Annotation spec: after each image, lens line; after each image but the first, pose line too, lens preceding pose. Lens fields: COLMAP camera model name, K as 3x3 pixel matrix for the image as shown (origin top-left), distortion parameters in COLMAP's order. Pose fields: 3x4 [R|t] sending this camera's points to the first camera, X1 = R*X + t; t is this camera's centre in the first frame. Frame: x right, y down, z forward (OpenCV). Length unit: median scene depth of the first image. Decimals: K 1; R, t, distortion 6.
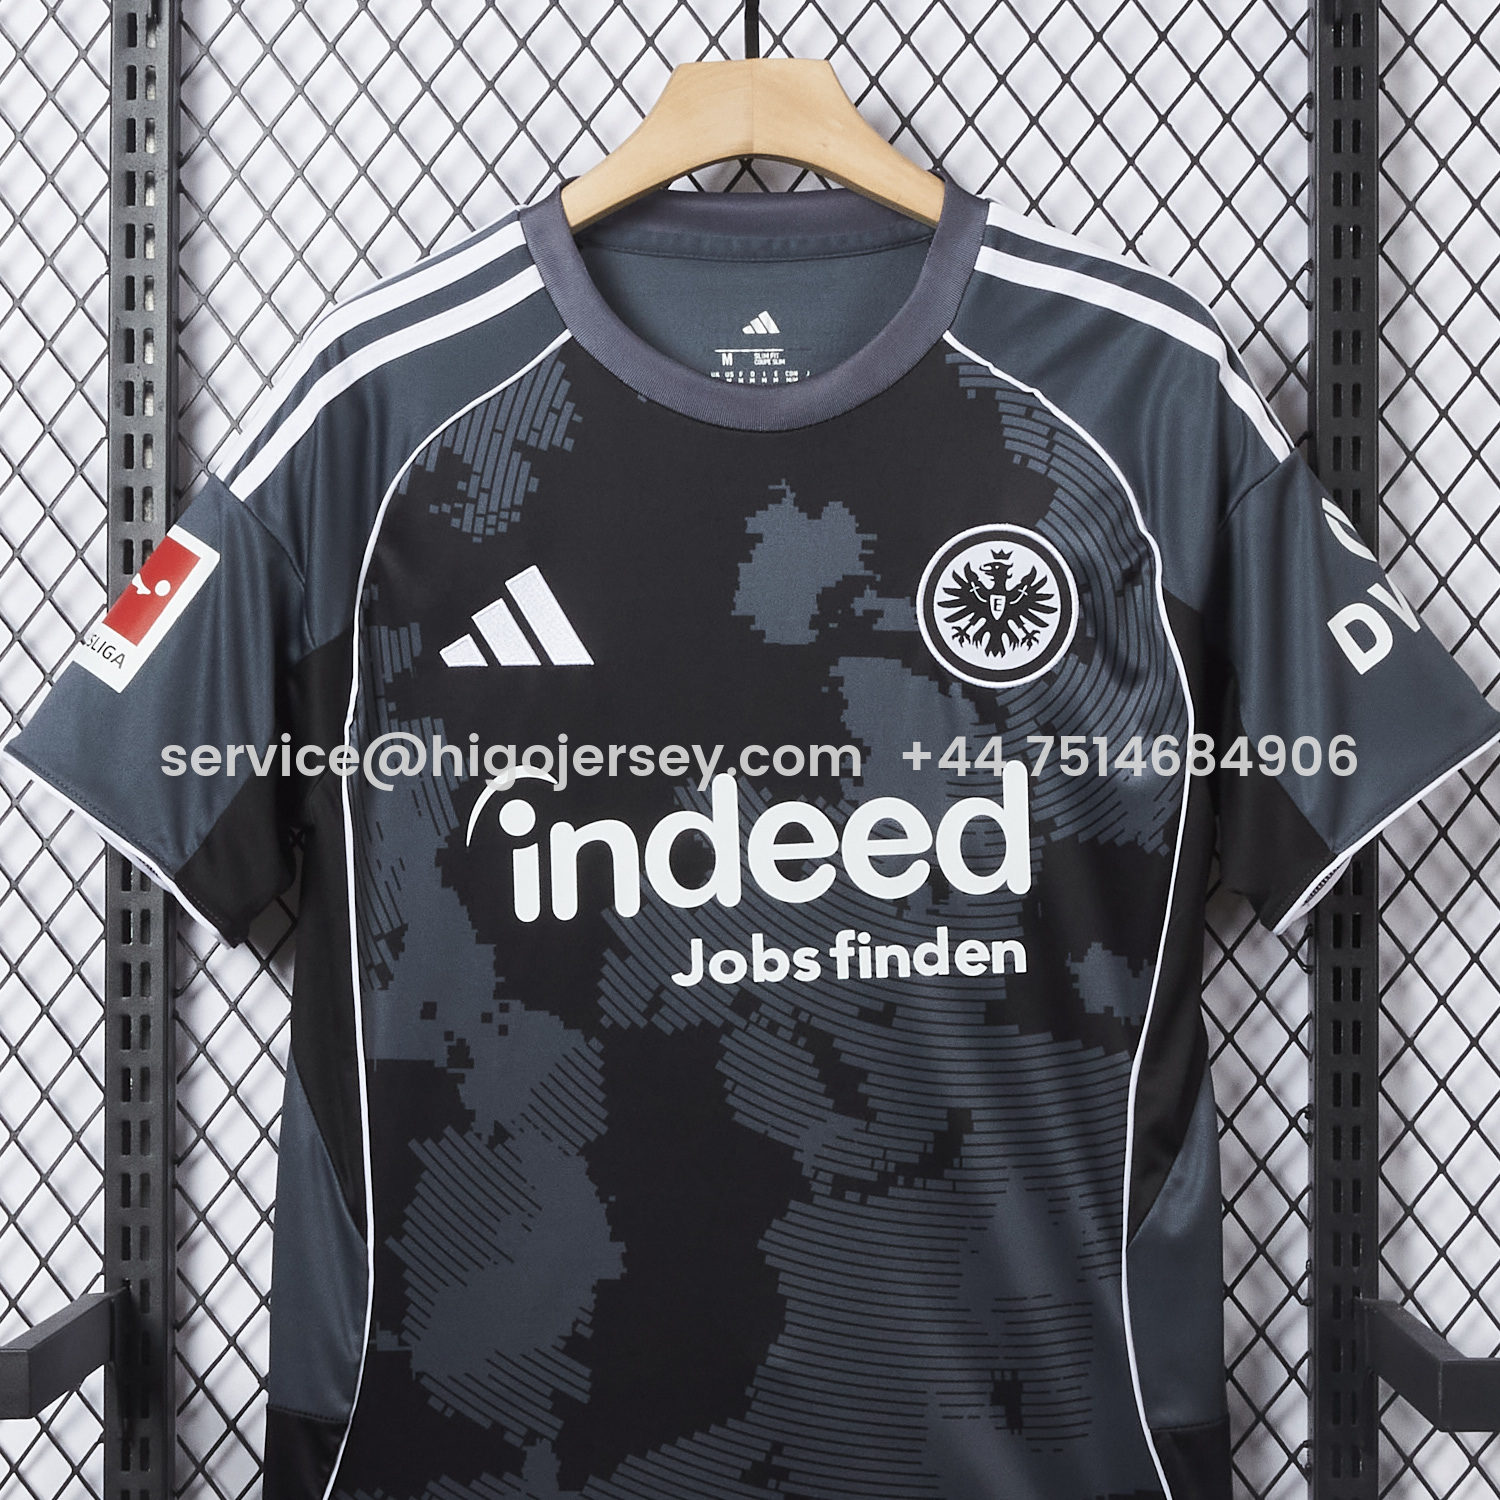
lens RADIAL K [[4423.1, 0, 750.0], [0, 4423.1, 750.0], [0, 0, 1]] dist [-0.022582, -0.331524]
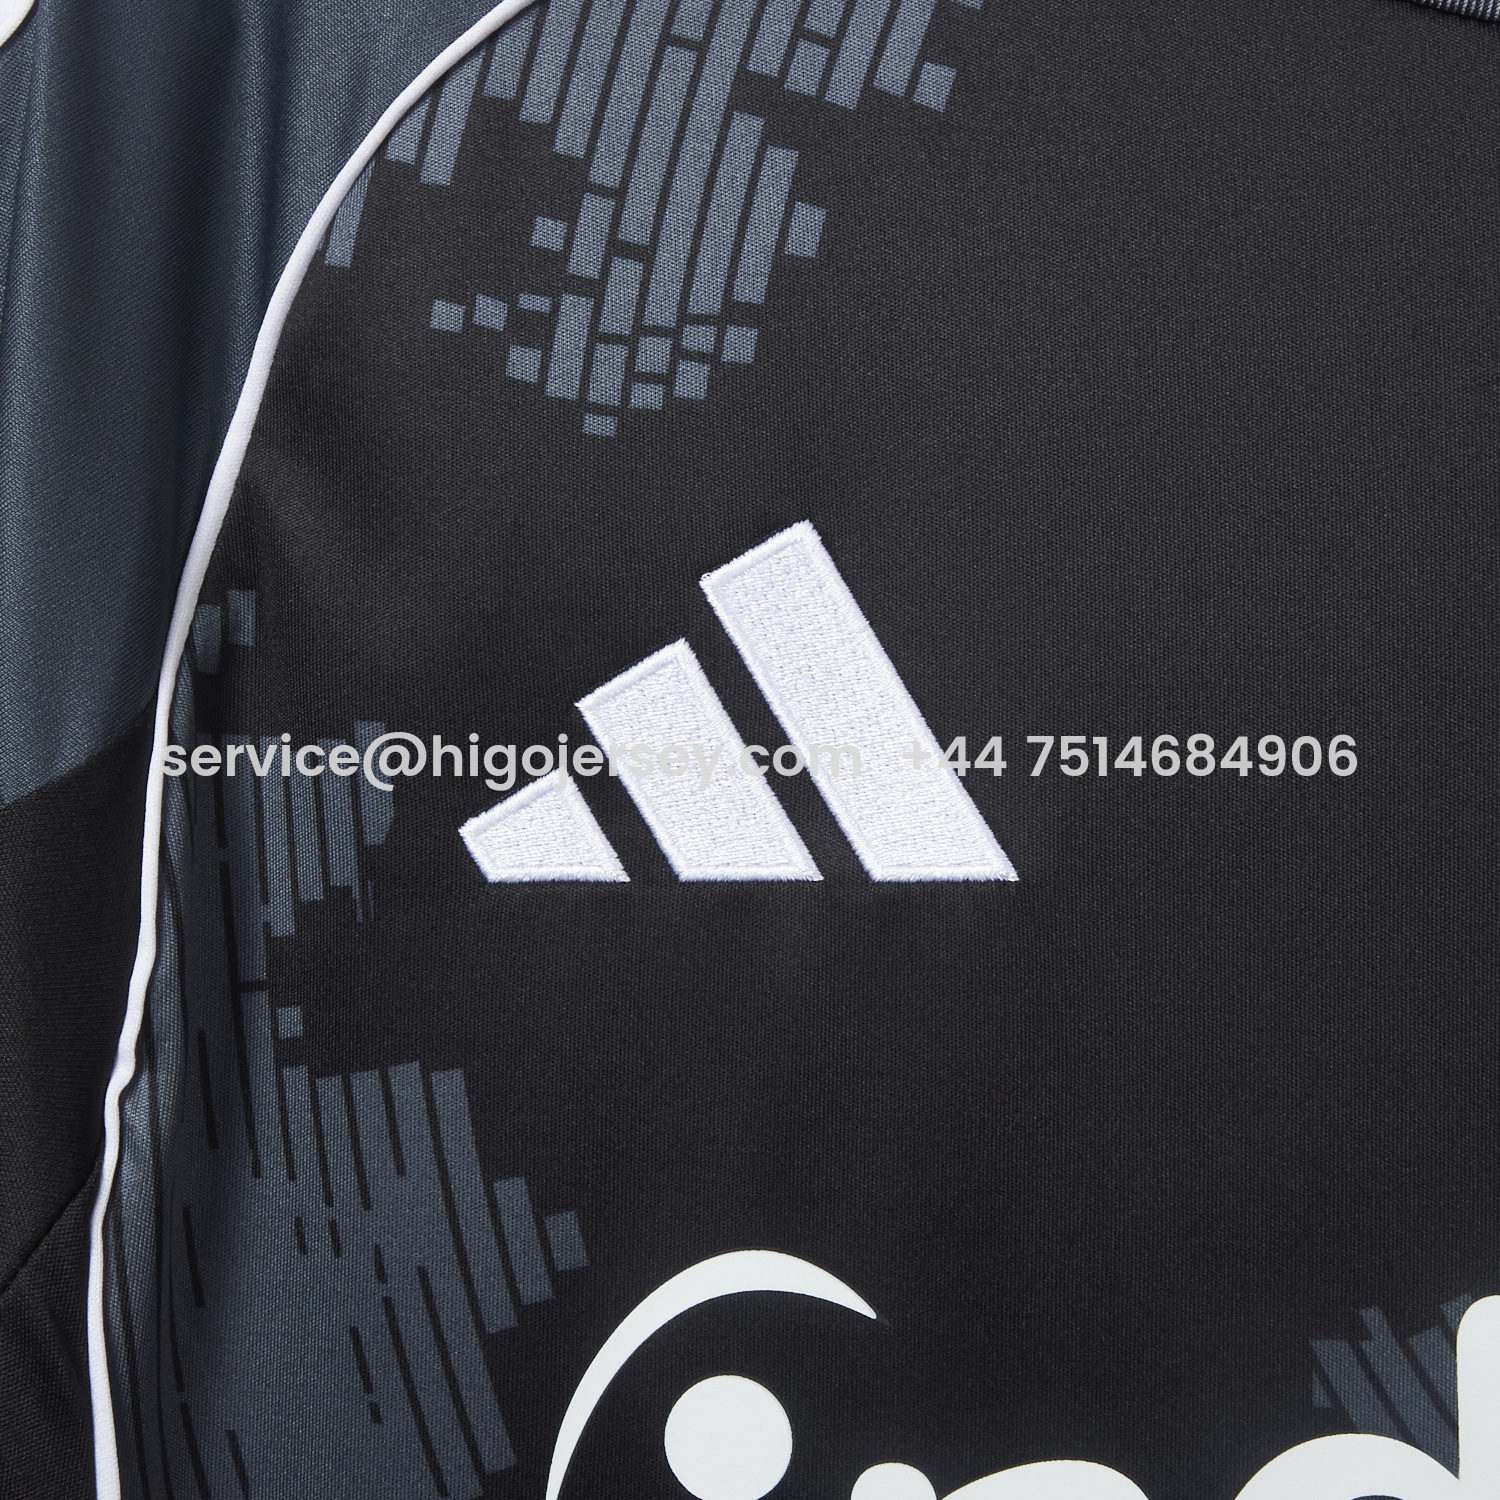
lens RADIAL K [[4423.1, 0, 750.0], [0, 4423.1, 750.0], [0, 0, 1]] dist [-0.022582, -0.331524]
pose [[0.998347, 0.012586, -0.056083, -0.036462], [-0.015854, 0.998178, -0.058219, -0.011233], [0.055248, 0.059012, 0.996727, 0.725037]]
